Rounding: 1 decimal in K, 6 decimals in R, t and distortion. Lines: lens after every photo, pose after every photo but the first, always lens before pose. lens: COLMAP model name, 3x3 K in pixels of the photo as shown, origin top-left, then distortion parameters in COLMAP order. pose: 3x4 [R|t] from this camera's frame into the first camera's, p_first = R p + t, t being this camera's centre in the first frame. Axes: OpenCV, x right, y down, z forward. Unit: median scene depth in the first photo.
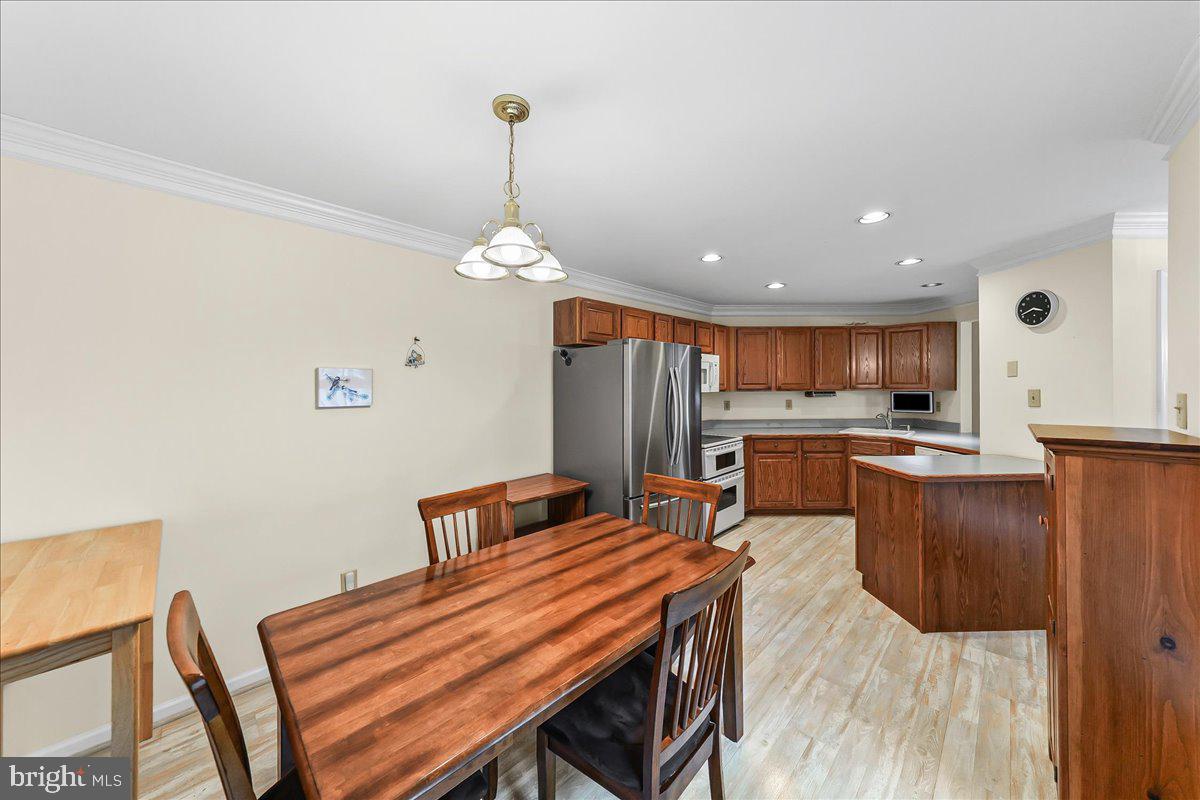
lens RADIAL K [[411.1, 0, 599.1], [0, 411.1, 387.4], [0, 0, 1]] dist [0.001607, 0.000027]
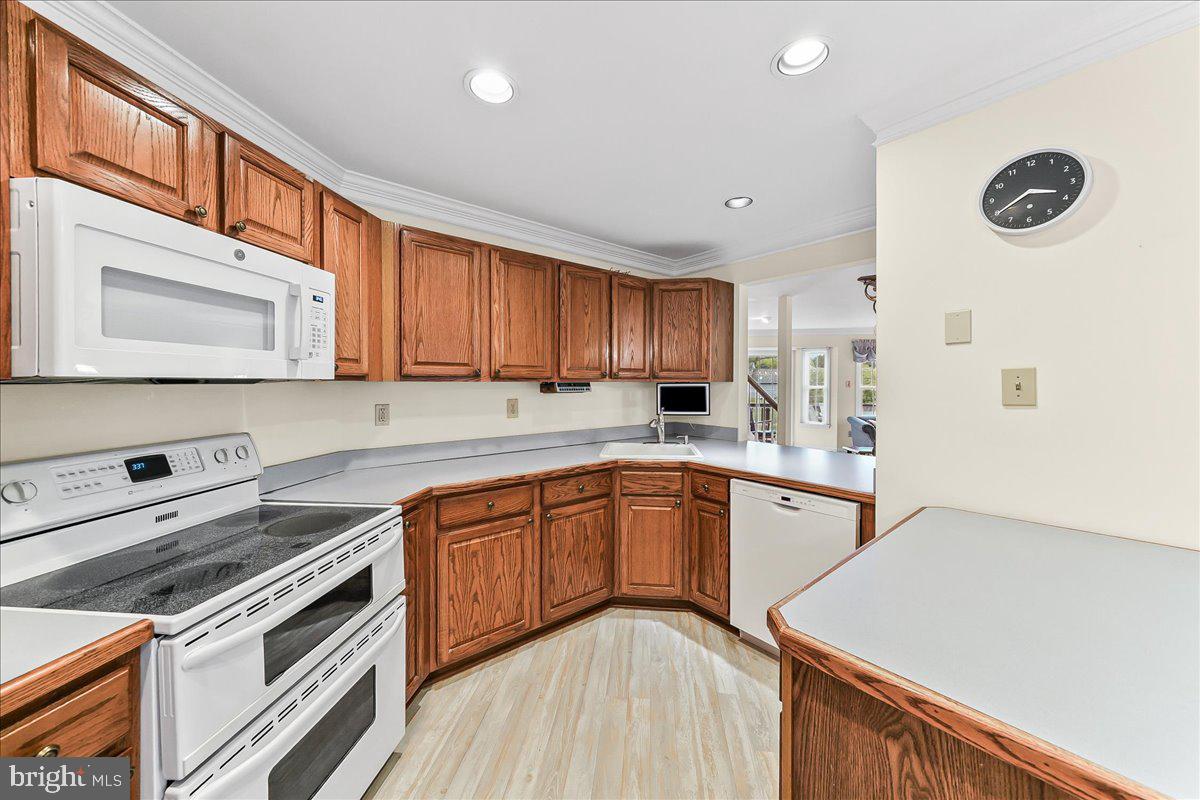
lens RADIAL K [[411.1, 0, 599.1], [0, 411.1, 387.4], [0, 0, 1]] dist [0.001607, 0.000027]
pose [[0.781932, 0.000595, 0.623363, 0.239090], [-0.002125, 0.999996, 0.001711, 0.015645], [-0.623360, -0.002663, 0.781931, 0.564552]]
